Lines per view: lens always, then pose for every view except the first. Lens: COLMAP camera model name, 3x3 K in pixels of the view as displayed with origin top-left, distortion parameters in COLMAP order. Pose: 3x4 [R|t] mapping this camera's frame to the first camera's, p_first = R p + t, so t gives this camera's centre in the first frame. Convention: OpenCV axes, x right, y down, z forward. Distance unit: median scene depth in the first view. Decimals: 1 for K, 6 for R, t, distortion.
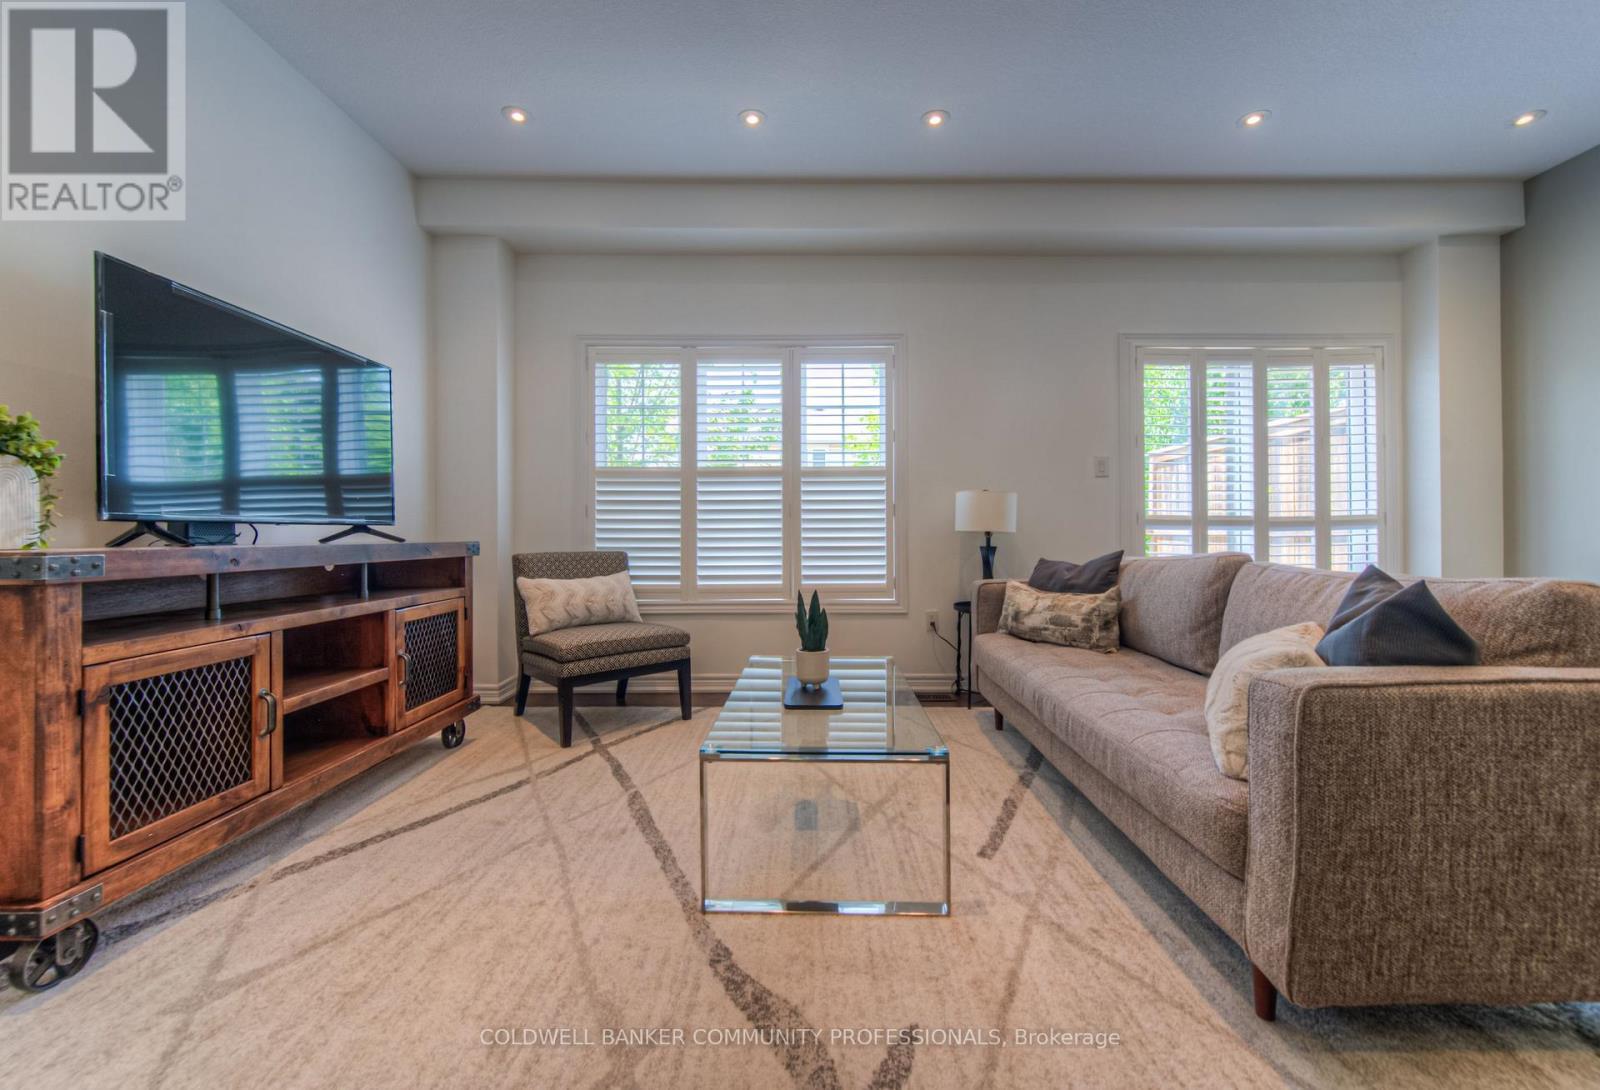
lens RADIAL K [[653.9, 0, 809.0], [0, 653.9, 530.2], [0, 0, 1]] dist [-0.005668, -0.000175]
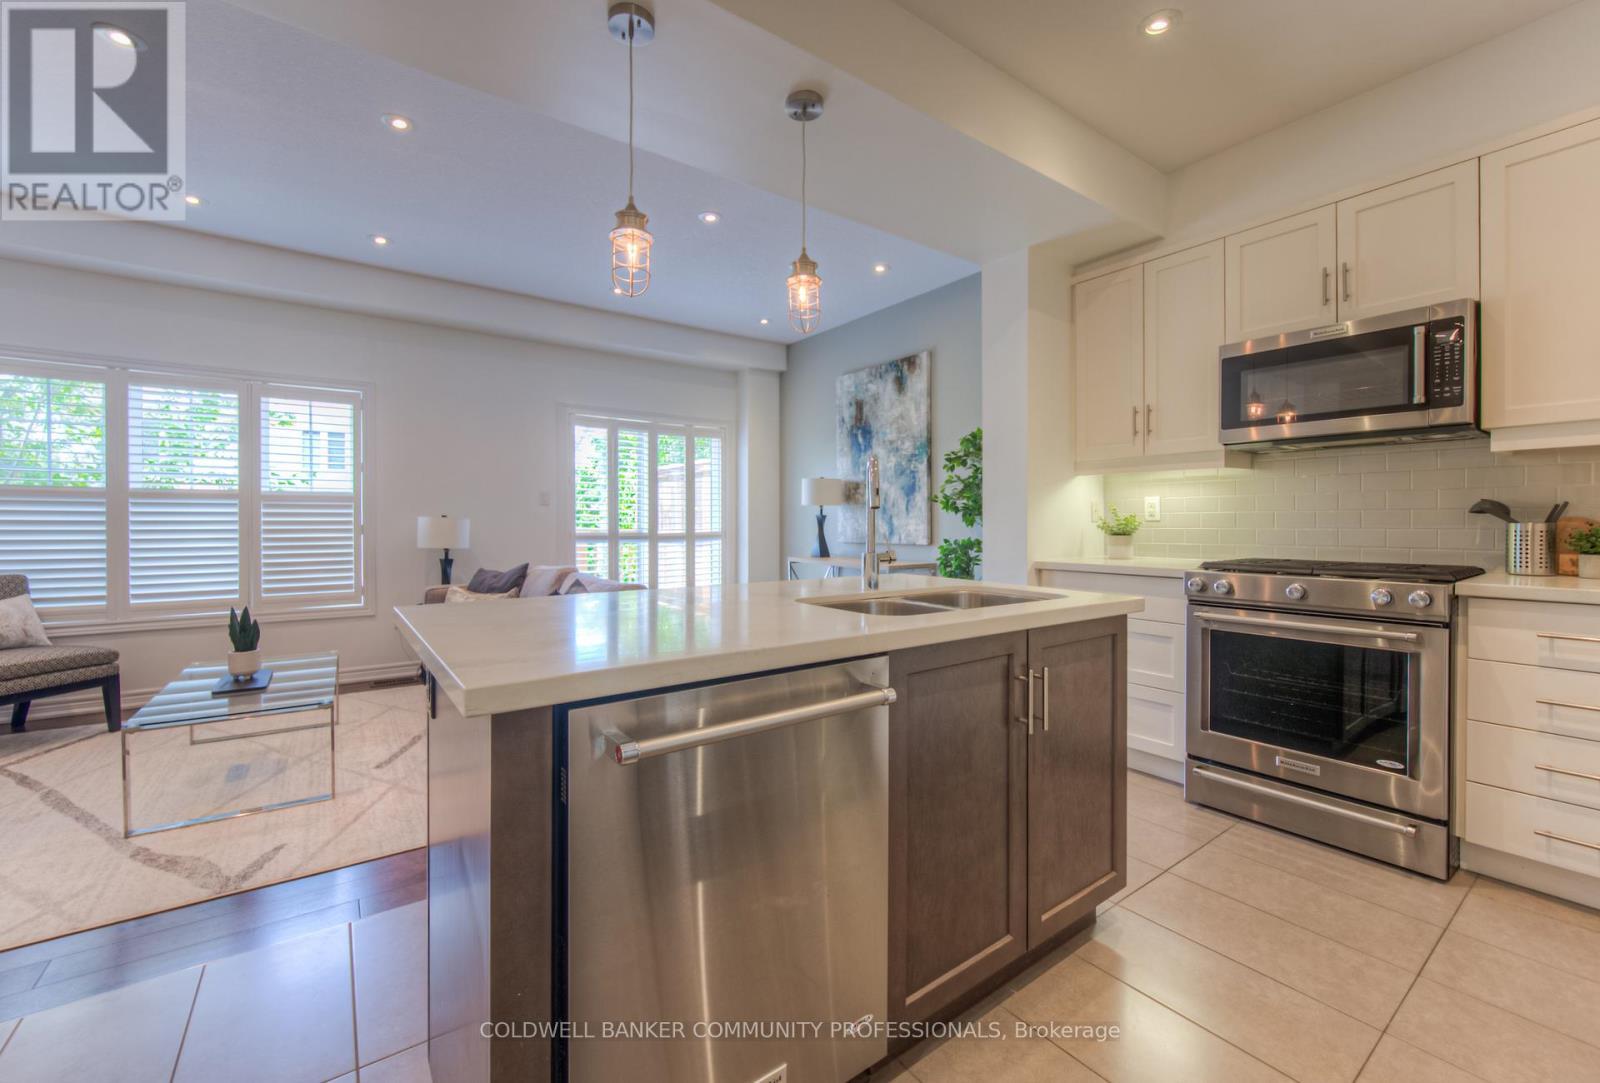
lens RADIAL K [[647.4, 0, 799.0], [0, 647.4, 527.6], [0, 0, 1]] dist [-0.001325, 0.000255]
pose [[0.813102, -0.000702, 0.582121, 0.111534], [-0.007250, 0.999910, 0.011332, -0.065968], [-0.582076, -0.013435, 0.813023, -0.525513]]
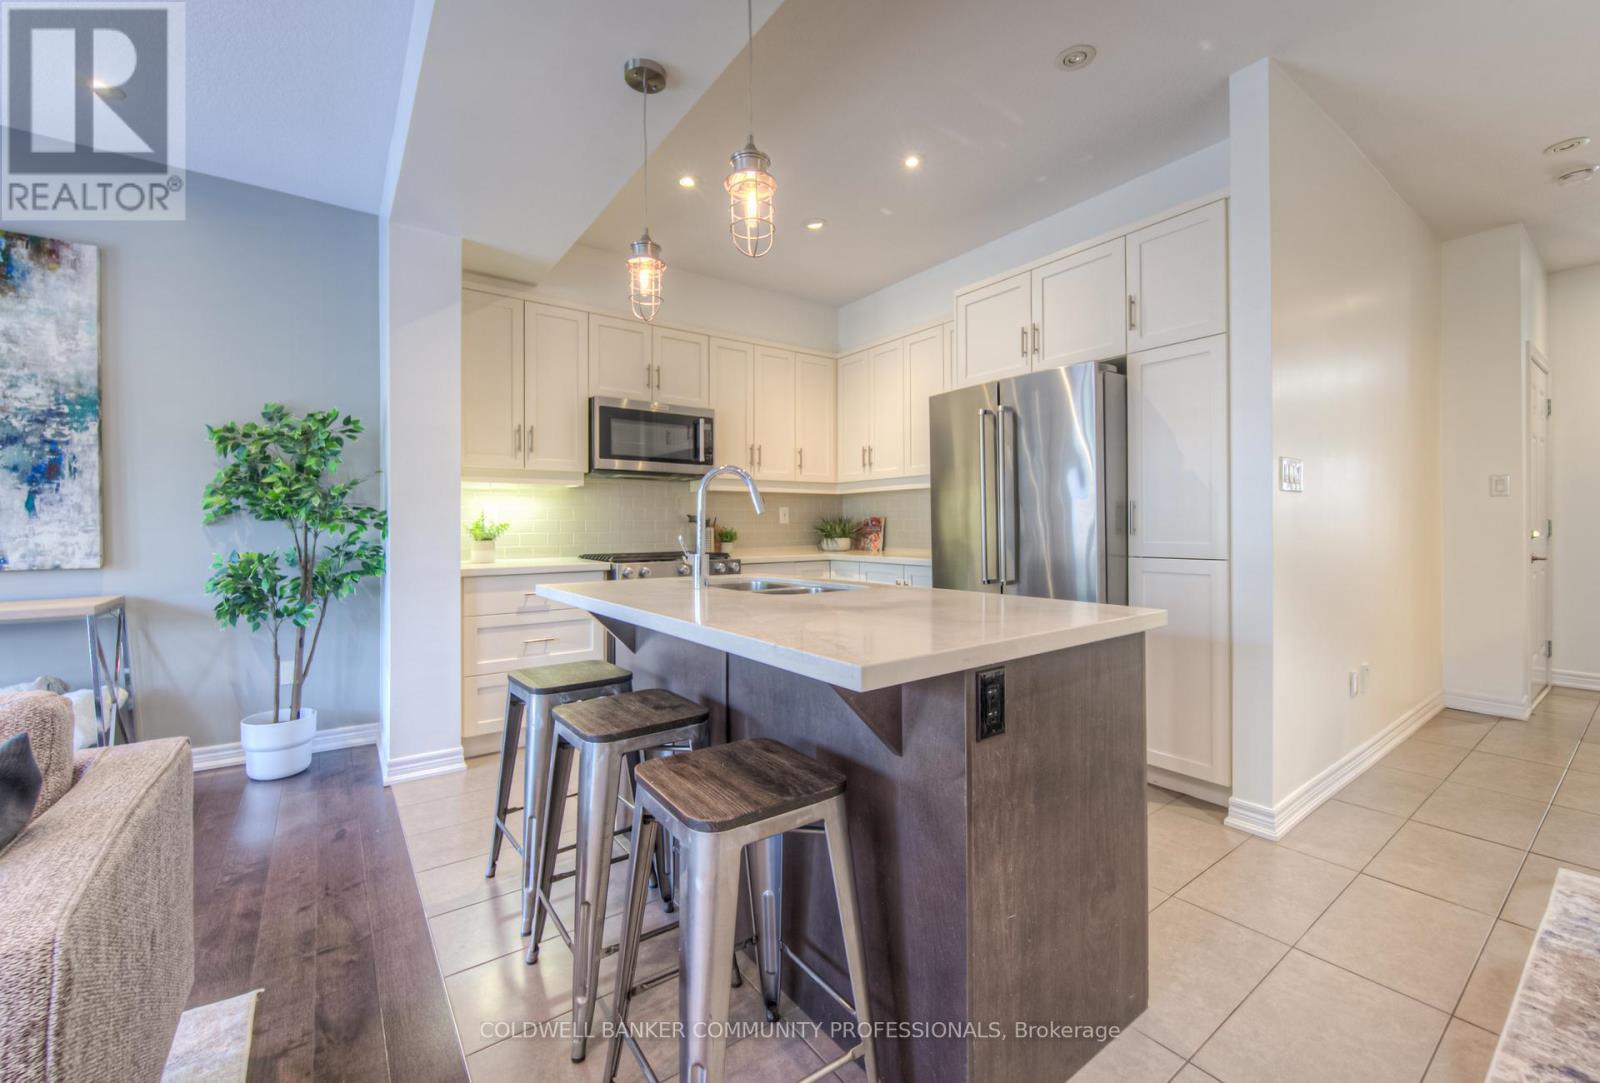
lens RADIAL K [[647.4, 0, 799.0], [0, 647.4, 527.6], [0, 0, 1]] dist [-0.001325, 0.000255]
pose [[-0.587177, 0.004806, 0.809444, -0.079145], [0.000656, 0.999985, -0.005461, -0.061285], [-0.809458, -0.002676, -0.587171, 0.262855]]
